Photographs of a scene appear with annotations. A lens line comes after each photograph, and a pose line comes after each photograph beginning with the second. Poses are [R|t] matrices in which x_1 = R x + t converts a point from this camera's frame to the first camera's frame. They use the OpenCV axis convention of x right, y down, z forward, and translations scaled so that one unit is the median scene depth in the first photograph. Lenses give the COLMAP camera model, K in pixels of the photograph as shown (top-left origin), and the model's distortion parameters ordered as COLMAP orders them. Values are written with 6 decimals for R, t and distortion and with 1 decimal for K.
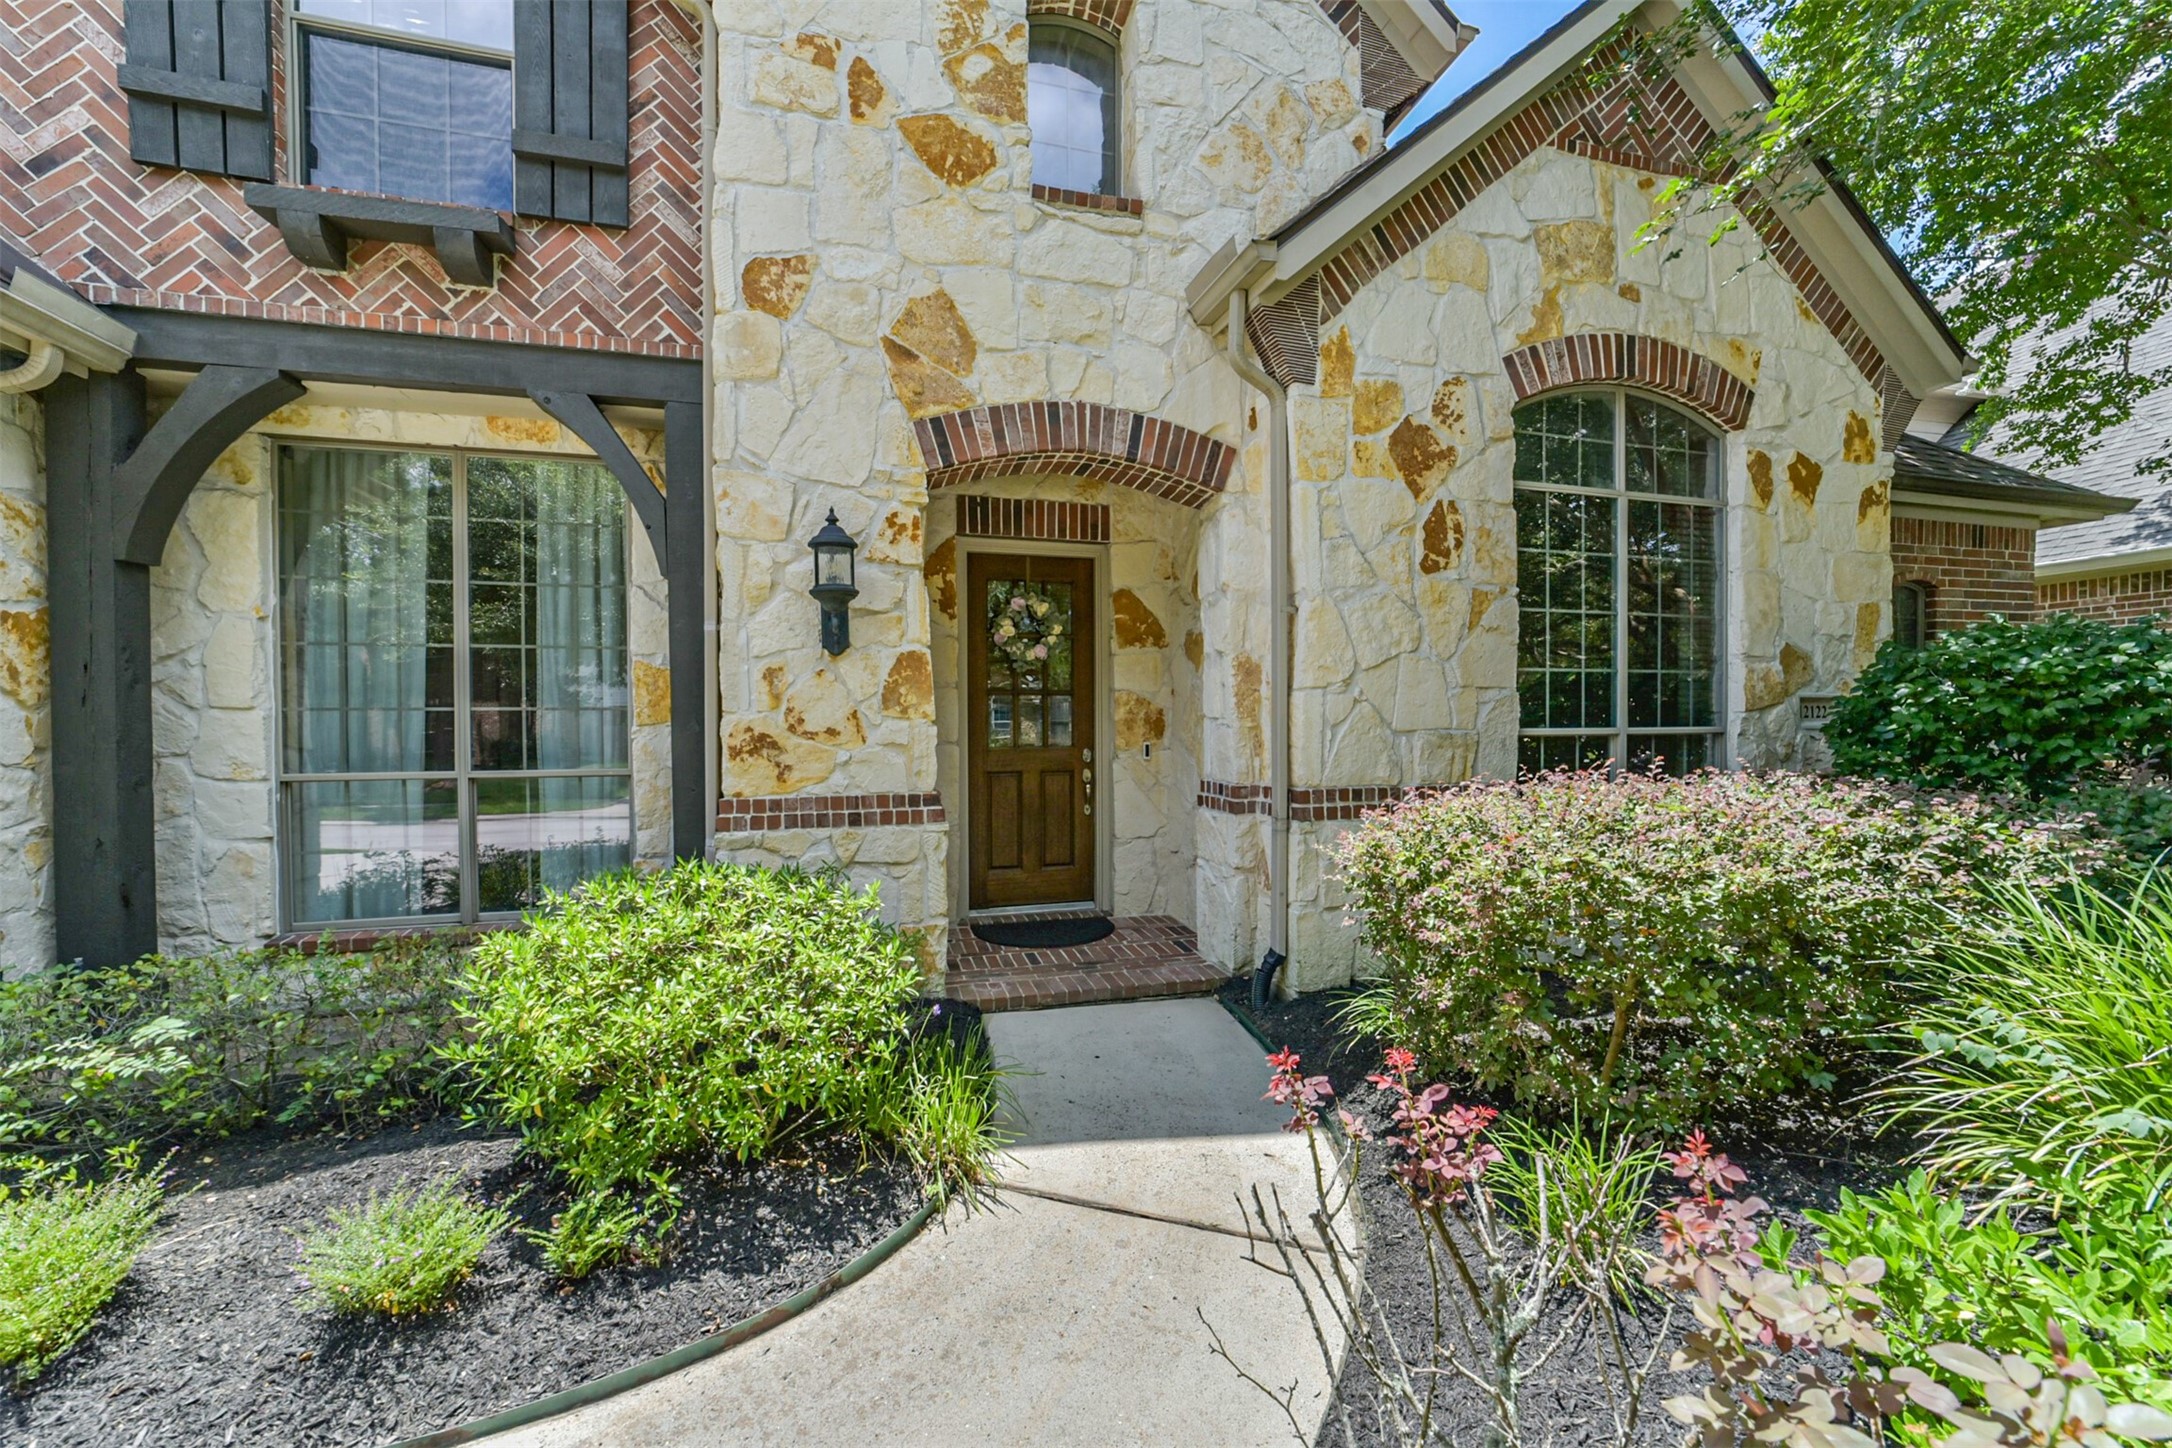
lens RADIAL K [[837.1, 0, 1096.4], [0, 837.1, 727.4], [0, 0, 1]] dist [-0.011719, 0.003053]
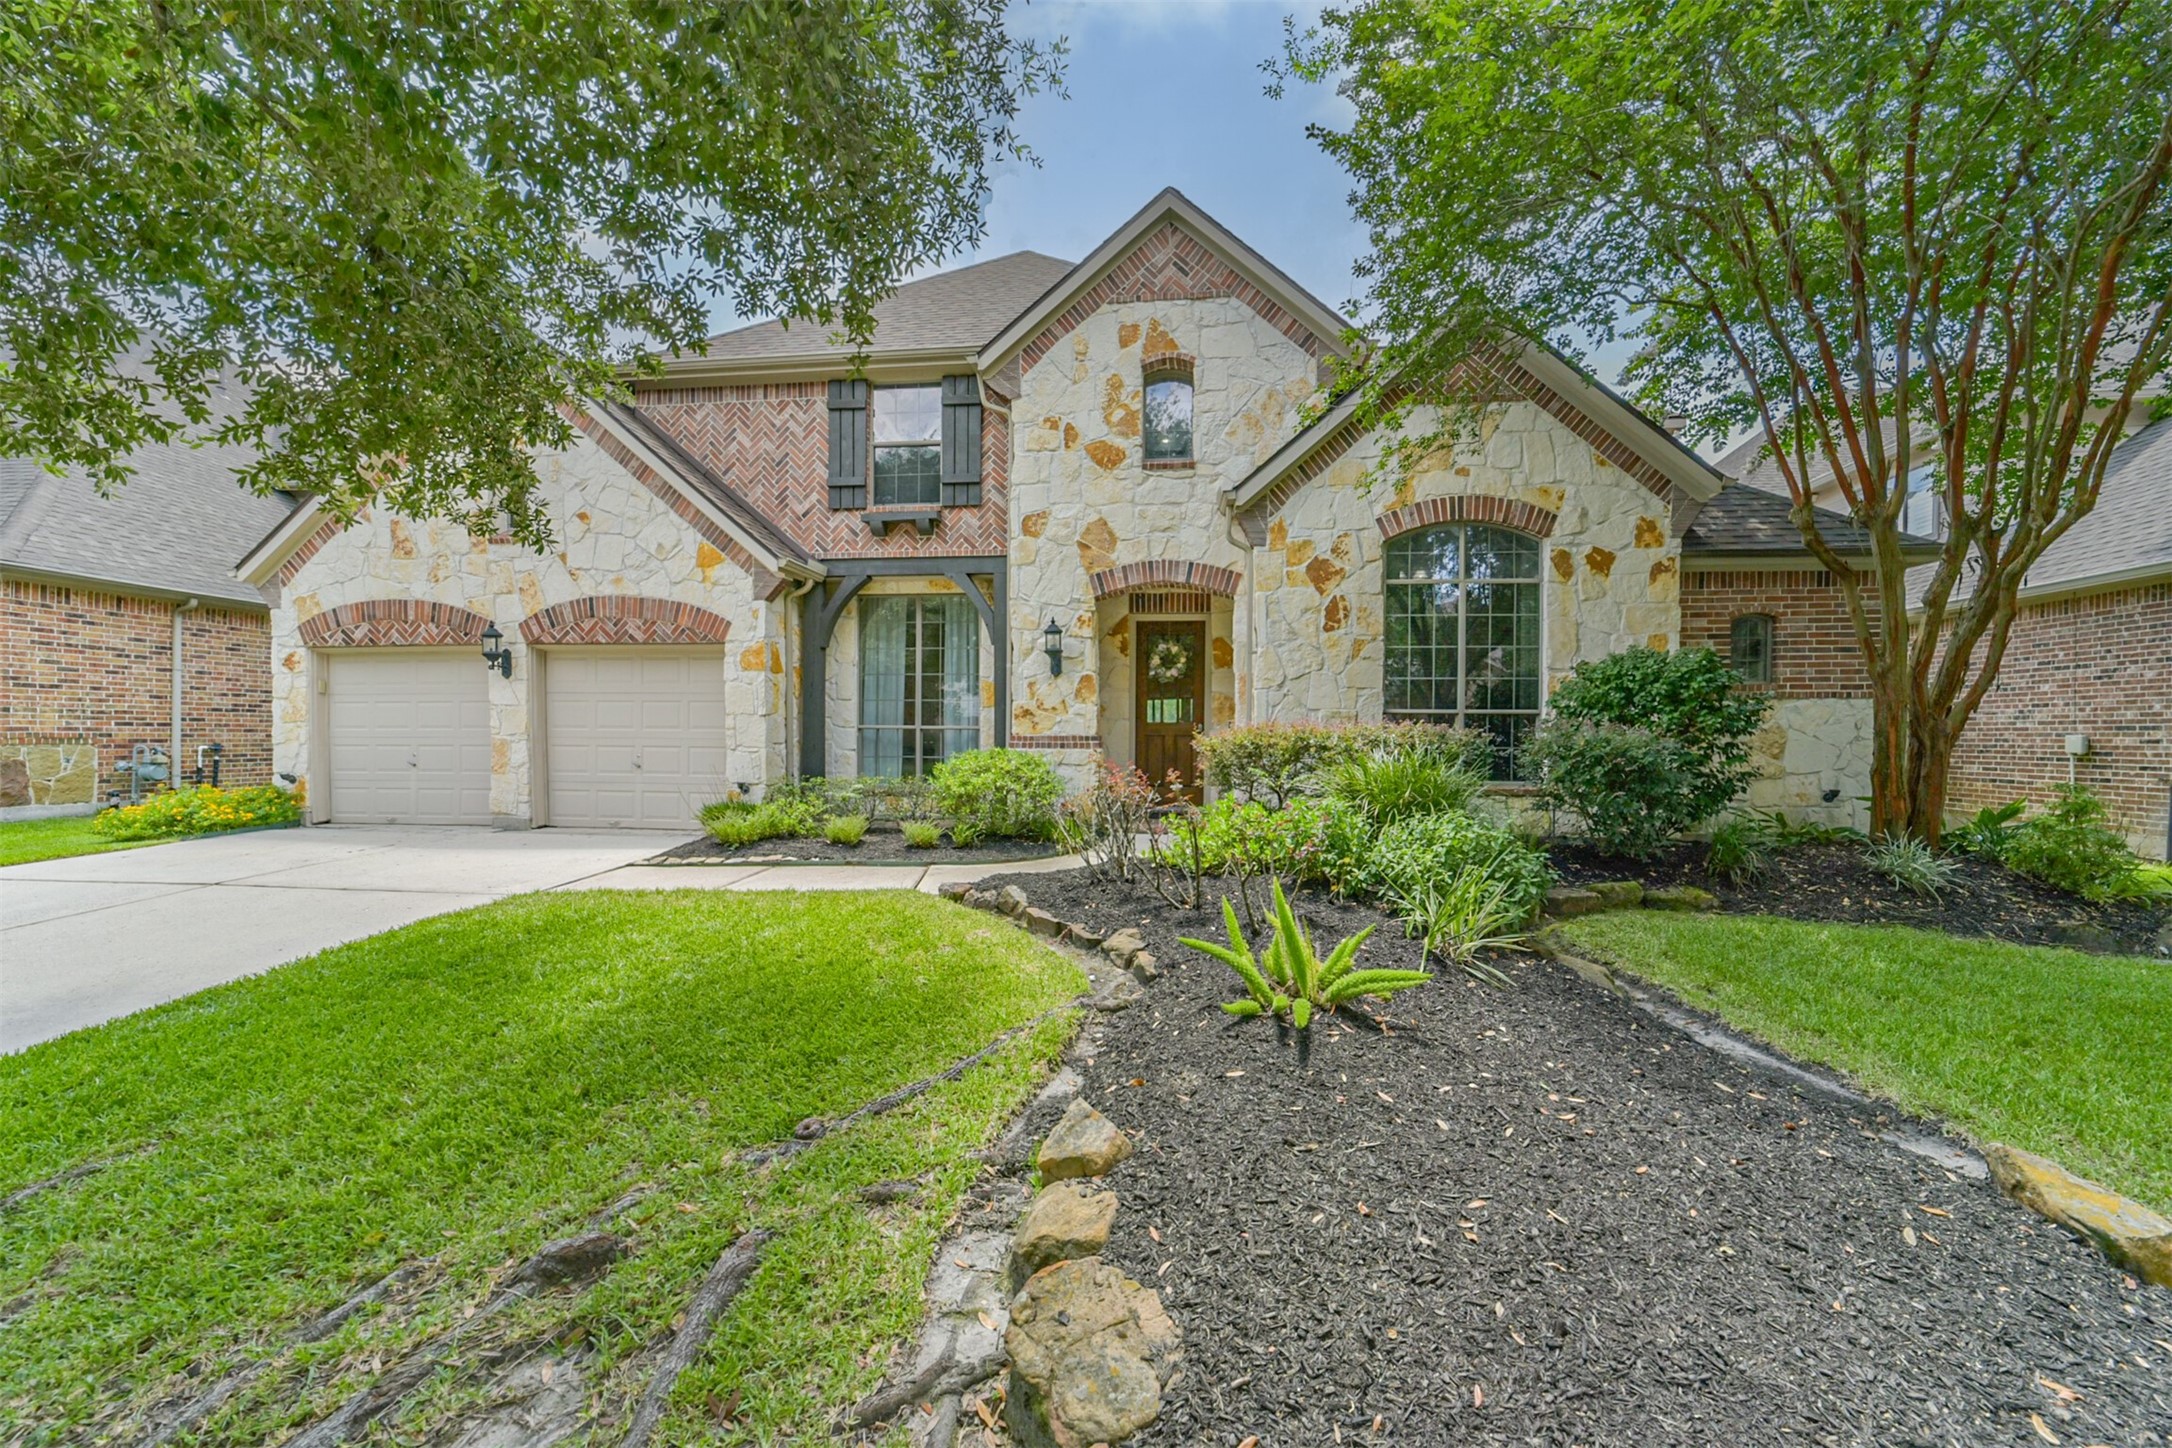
lens RADIAL K [[837.1, 0, 1104.8], [0, 837.1, 732.6], [0, 0, 1]] dist [-0.011719, 0.003053]
pose [[0.934152, 0.008549, -0.356772, 0.620648], [-0.012160, 0.999895, -0.007879, 0.083140], [0.356667, 0.011698, 0.934158, -1.089480]]
